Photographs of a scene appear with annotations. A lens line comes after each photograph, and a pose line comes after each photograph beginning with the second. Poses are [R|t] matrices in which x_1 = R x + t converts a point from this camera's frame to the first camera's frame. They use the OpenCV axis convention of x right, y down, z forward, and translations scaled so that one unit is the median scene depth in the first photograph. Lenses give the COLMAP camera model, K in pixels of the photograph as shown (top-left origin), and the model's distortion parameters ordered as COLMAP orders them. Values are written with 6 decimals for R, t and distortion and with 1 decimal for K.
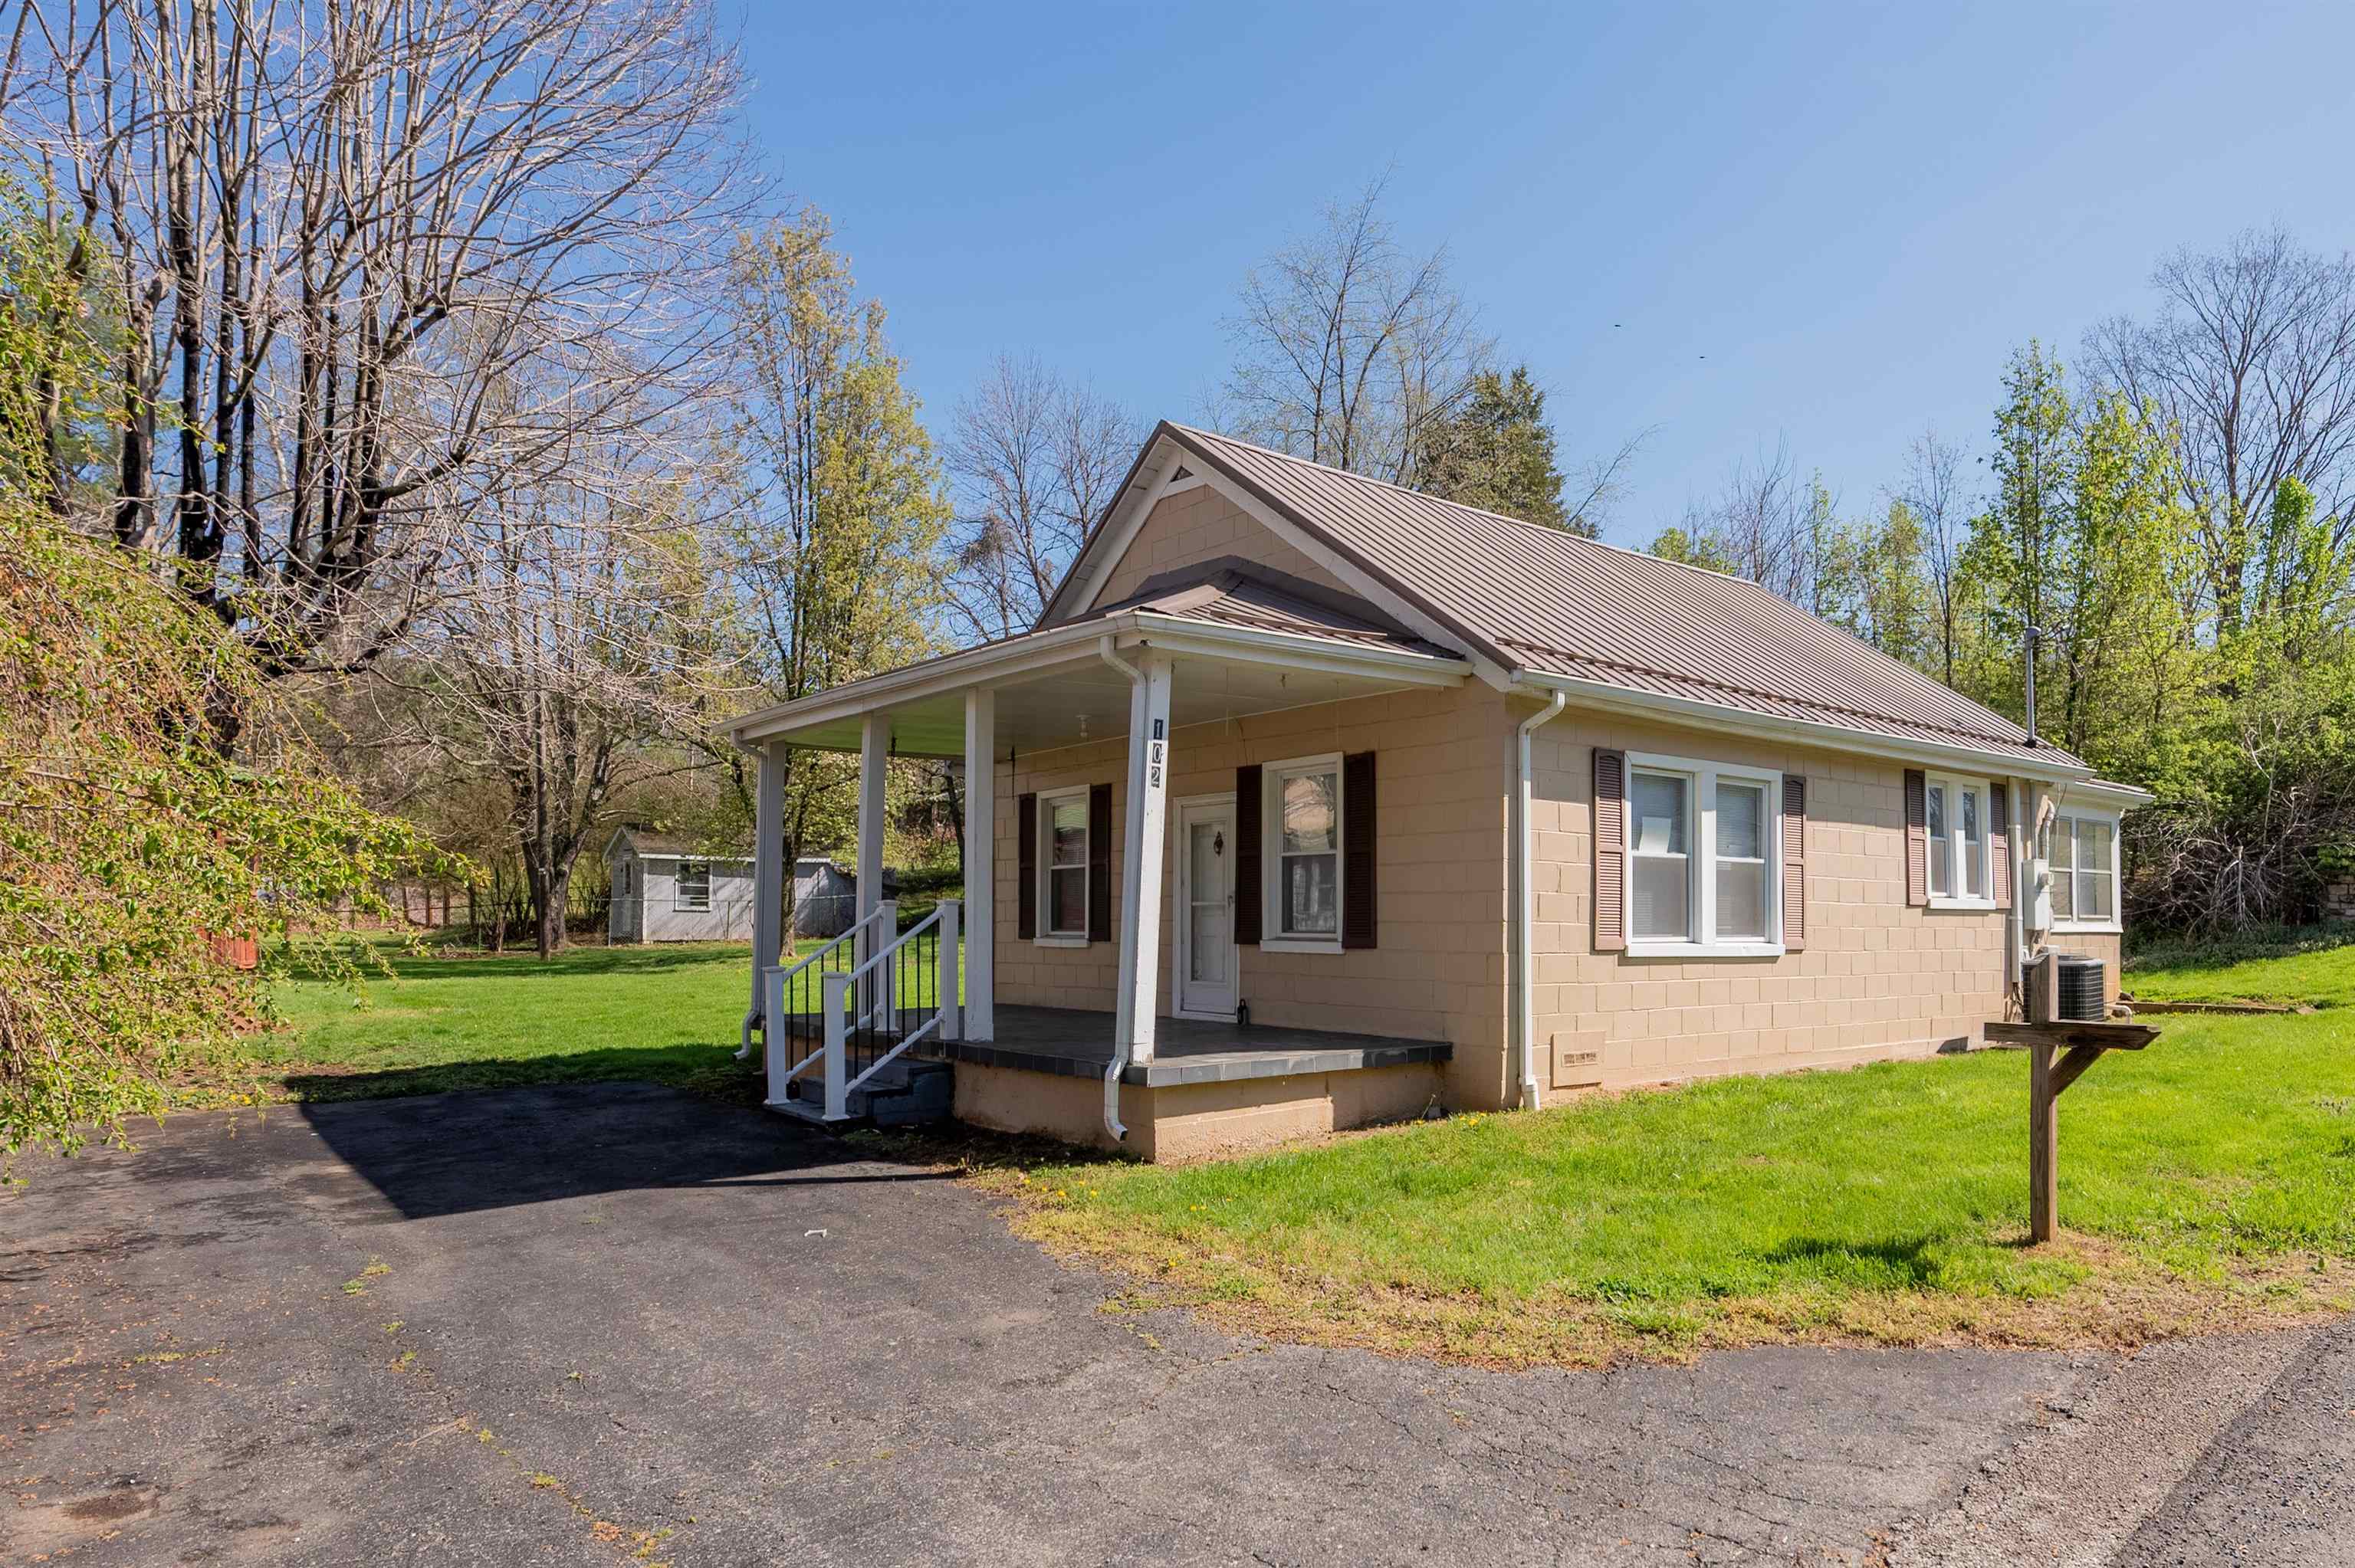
lens RADIAL K [[1463.7, 0, 1387.2], [0, 1463.7, 907.5], [0, 0, 1]] dist [-0.001835, 0.001122]
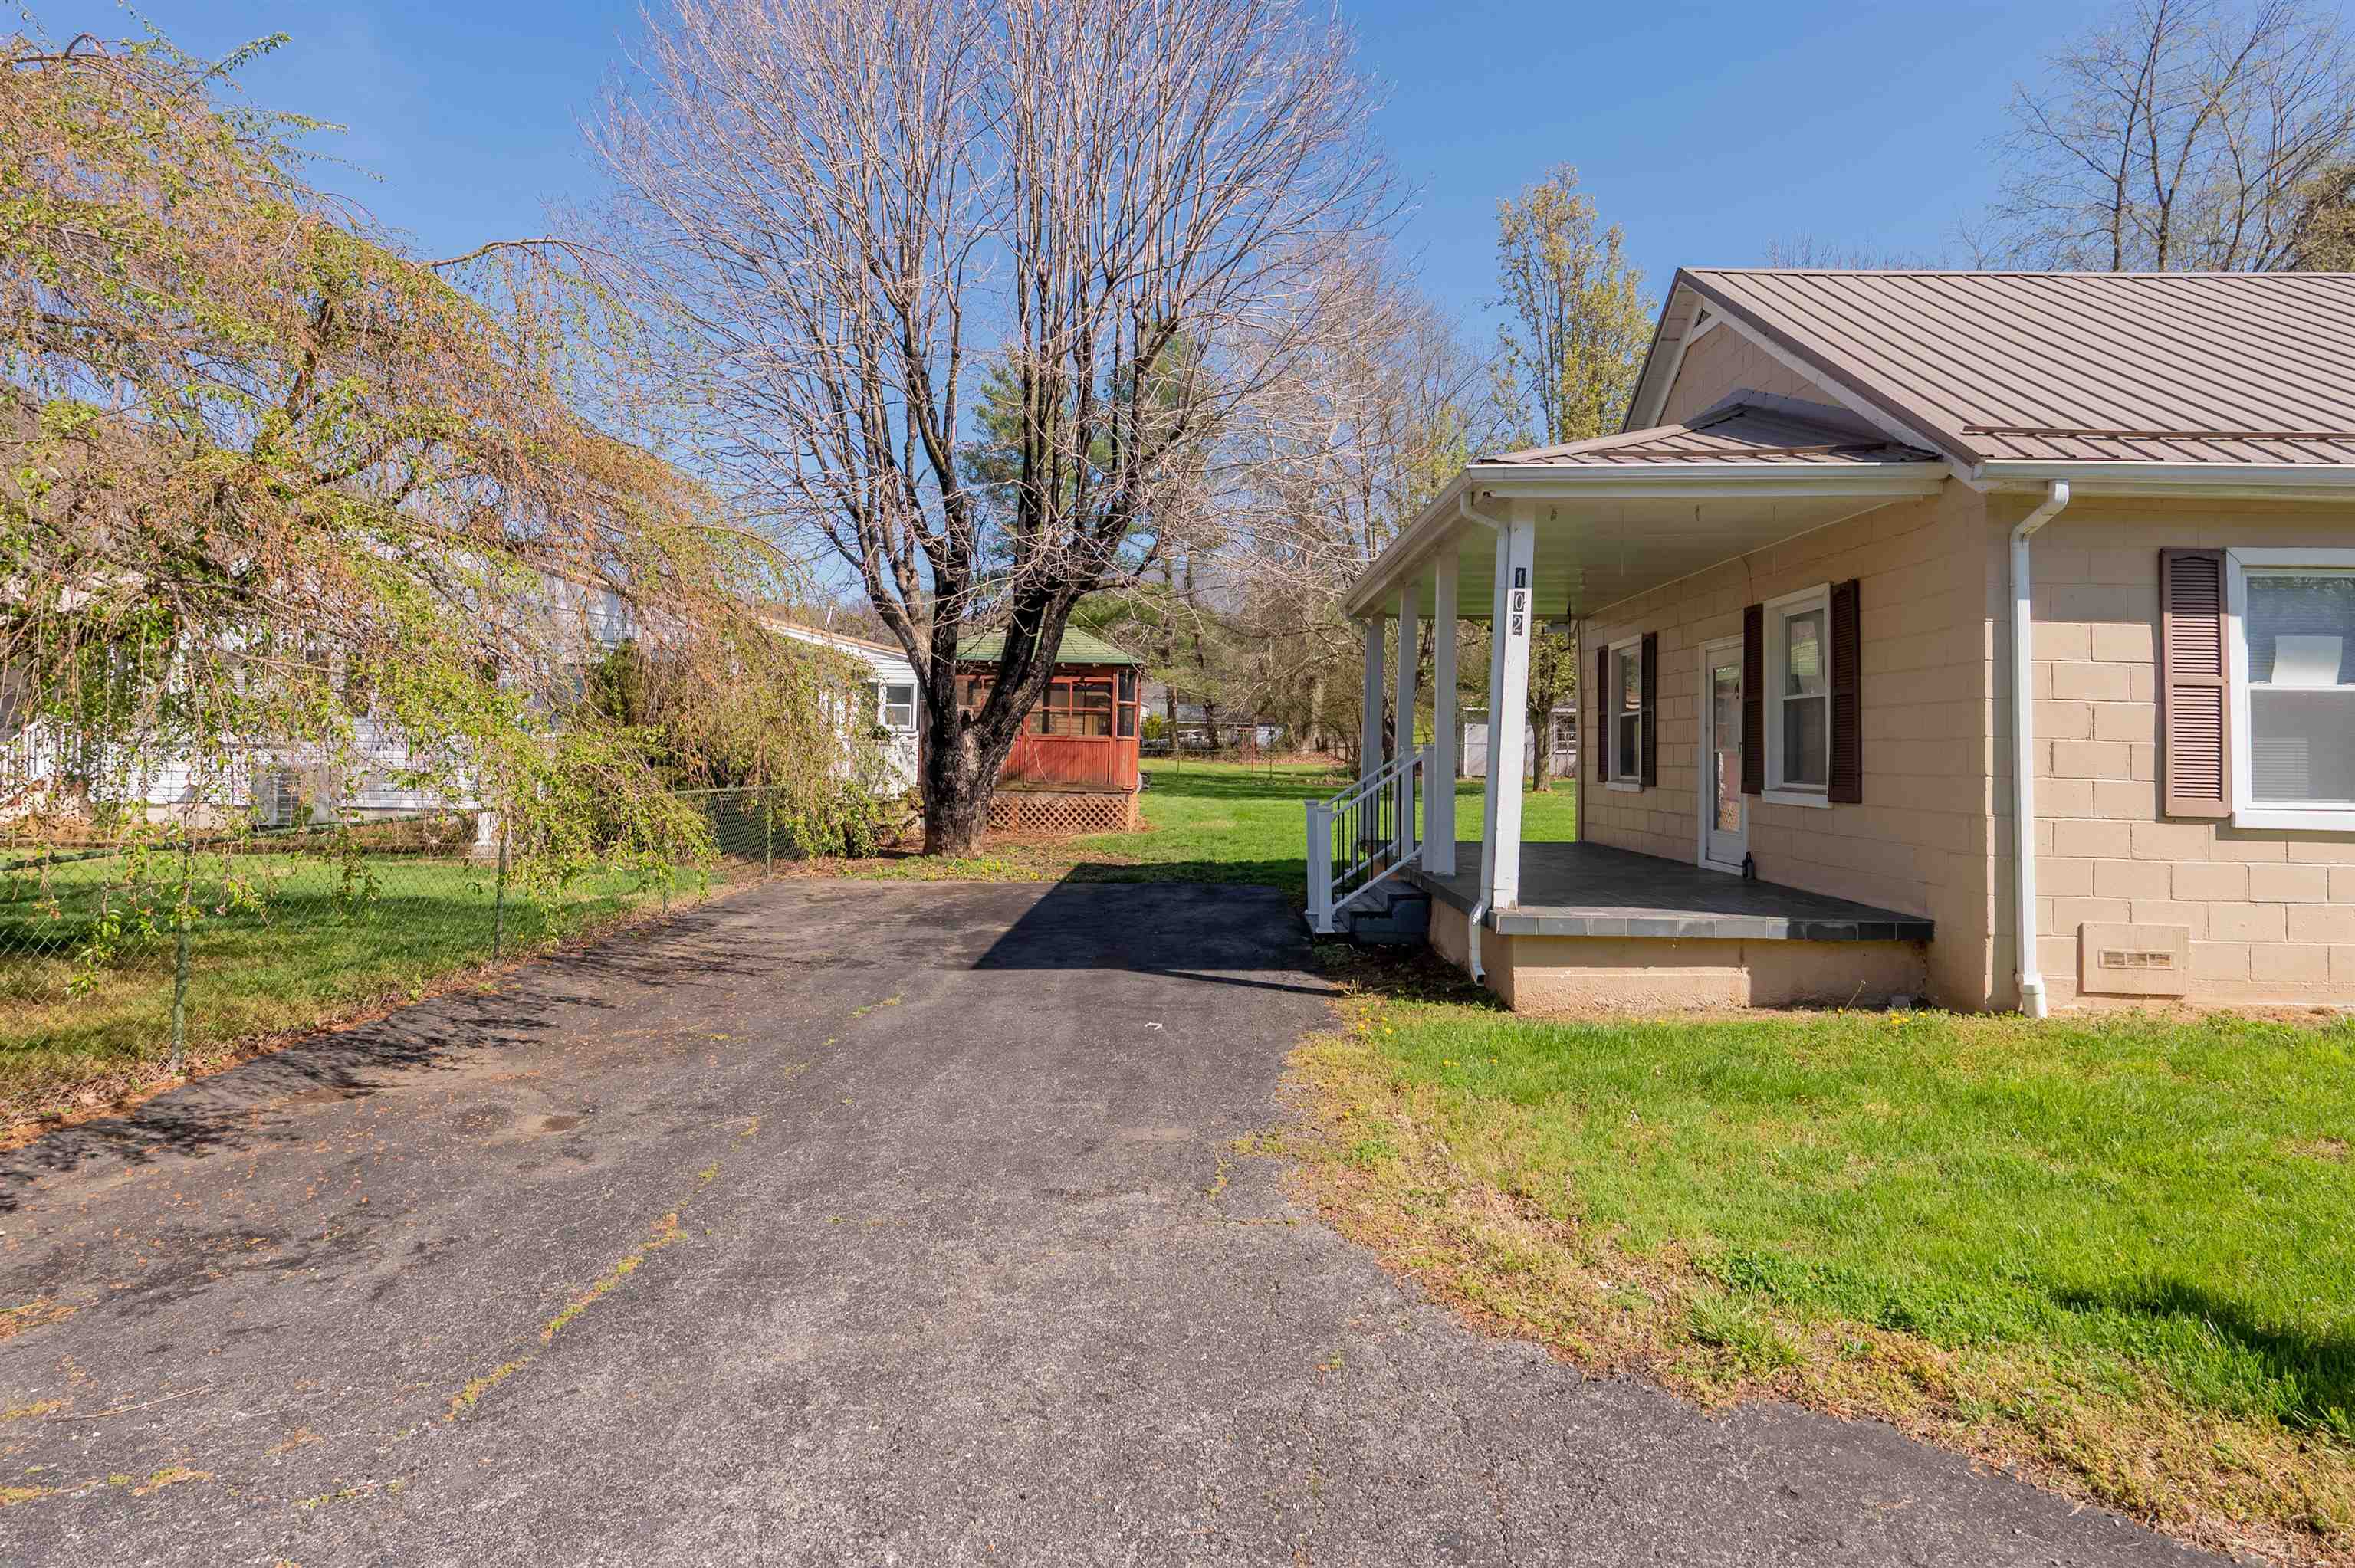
lens RADIAL K [[1239.7, 0, 1176.5], [0, 1239.7, 711.8], [0, 0, 1]] dist [-0.000418, 0.000419]
pose [[0.718005, -0.014444, -0.695888, 0.212429], [-0.006991, 0.999585, -0.027960, -0.003244], [0.696002, 0.024940, 0.717606, 0.181078]]
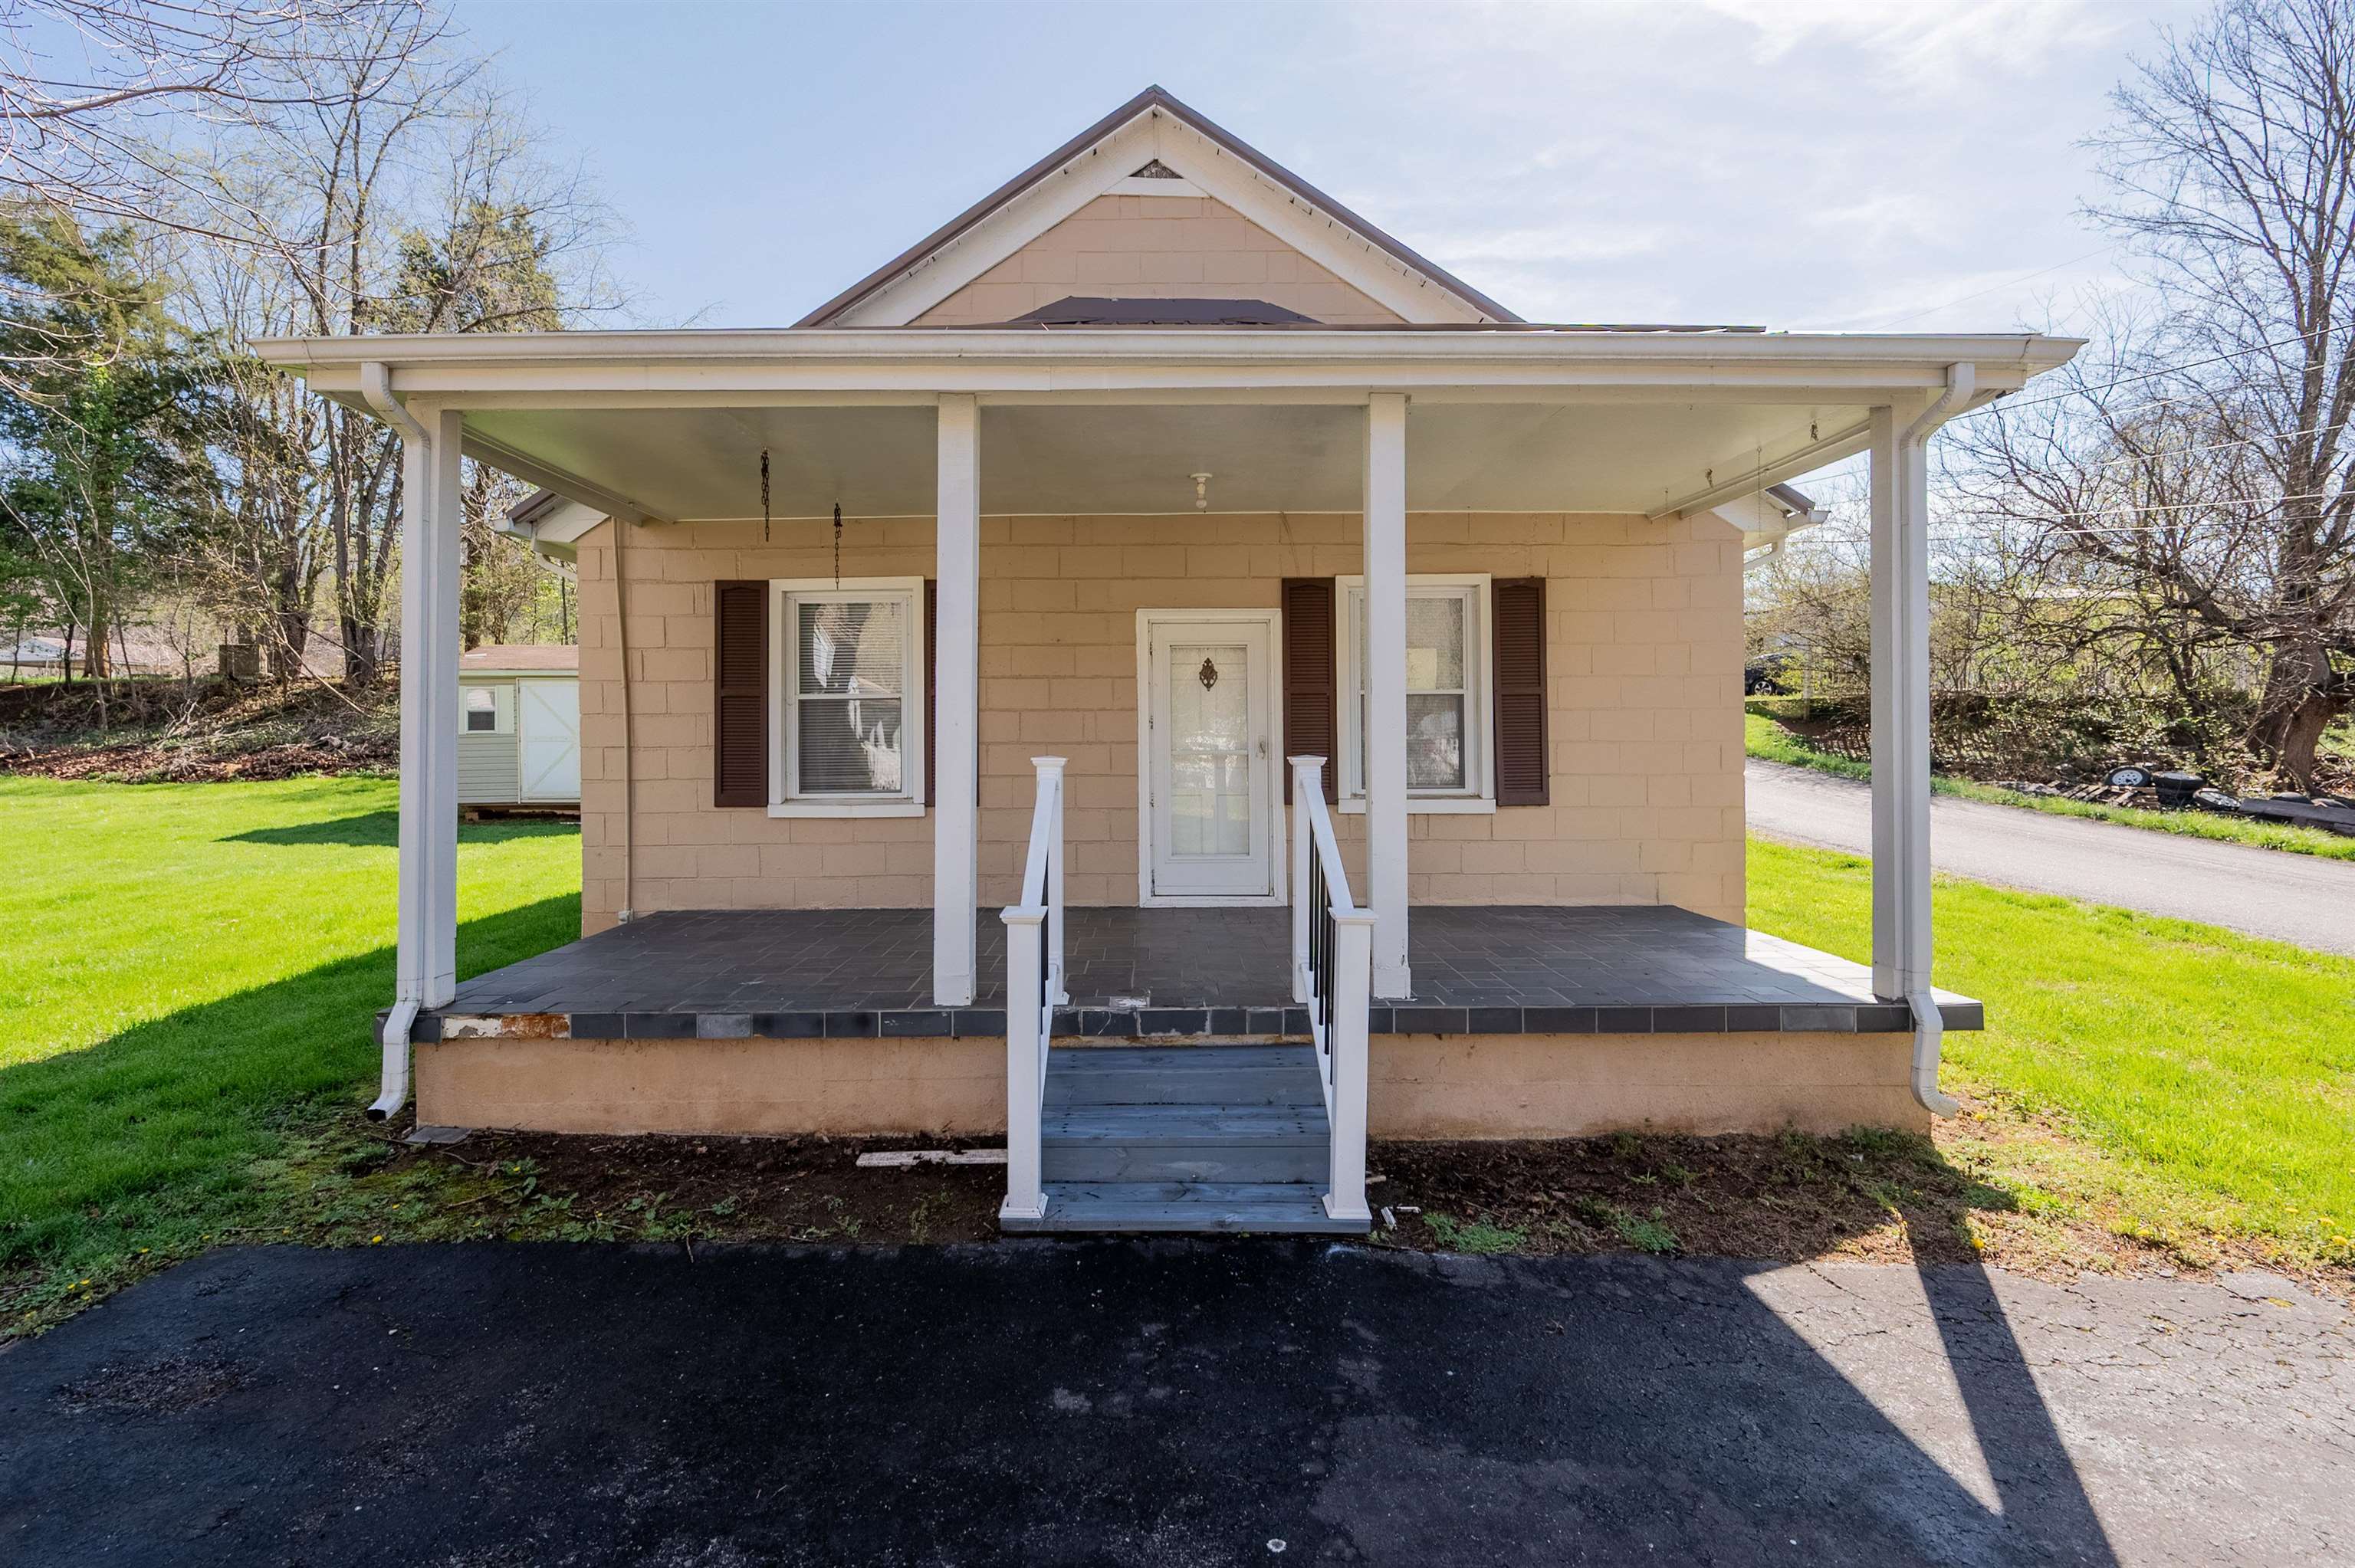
lens RADIAL K [[1061.2, 0, 1168.2], [0, 1061.2, 743.1], [0, 0, 1]] dist [0.001957, 0.000551]
pose [[0.682457, -0.004353, 0.730913, -0.610845], [0.000511, 0.999985, 0.005478, -0.012117], [-0.730925, -0.003365, 0.682449, 0.726356]]
